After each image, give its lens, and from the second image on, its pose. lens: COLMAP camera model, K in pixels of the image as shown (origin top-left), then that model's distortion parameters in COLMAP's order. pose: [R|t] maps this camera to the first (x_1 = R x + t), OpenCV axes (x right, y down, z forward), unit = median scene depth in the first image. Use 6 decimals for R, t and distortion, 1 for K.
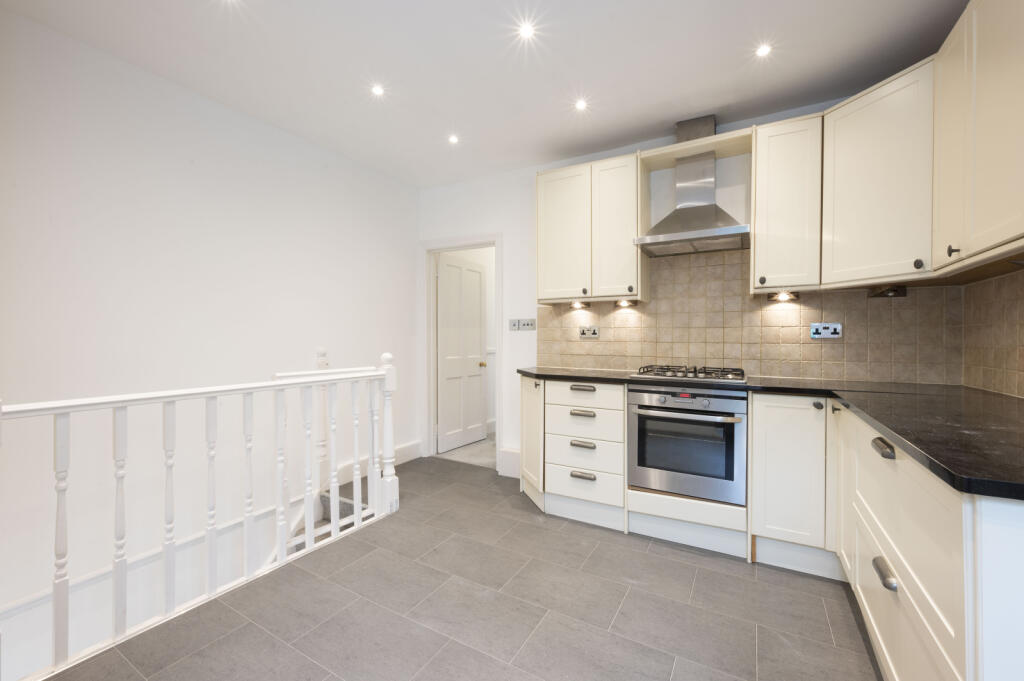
lens RADIAL K [[405.5, 0, 517.7], [0, 405.5, 337.4], [0, 0, 1]] dist [-0.001940, 0.000461]
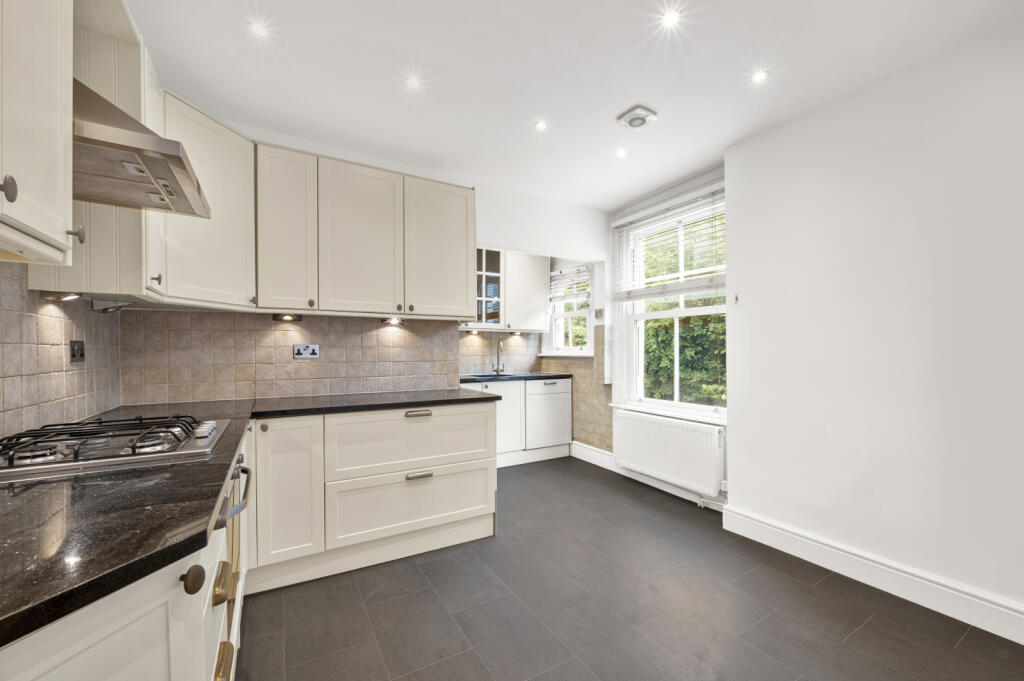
lens RADIAL K [[405.5, 0, 515.2], [0, 405.5, 349.4], [0, 0, 1]] dist [-0.001940, 0.000461]
pose [[-0.859118, 0.000950, 0.511776, -0.230431], [-0.000686, 0.999995, -0.003007, -0.017657], [-0.511777, -0.002934, -0.859114, 1.121575]]
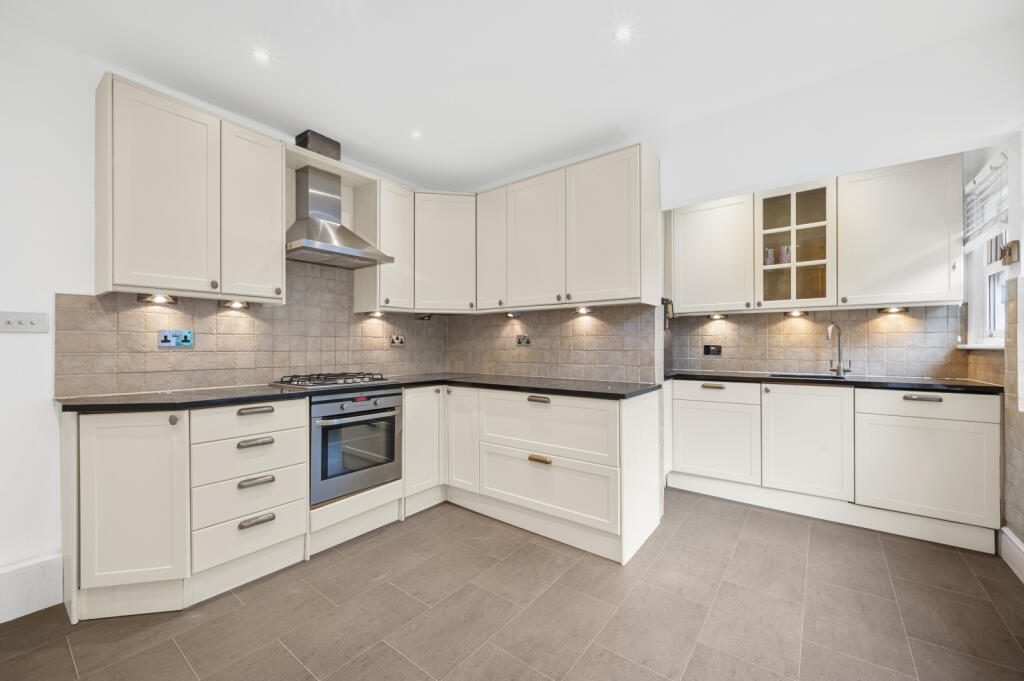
lens RADIAL K [[405.5, 0, 517.1], [0, 405.5, 342.4], [0, 0, 1]] dist [-0.001940, 0.000461]
pose [[0.142833, 0.005211, 0.989733, -0.520827], [0.000354, 0.999986, -0.005316, -0.003355], [-0.989747, 0.001110, 0.142830, 0.361784]]
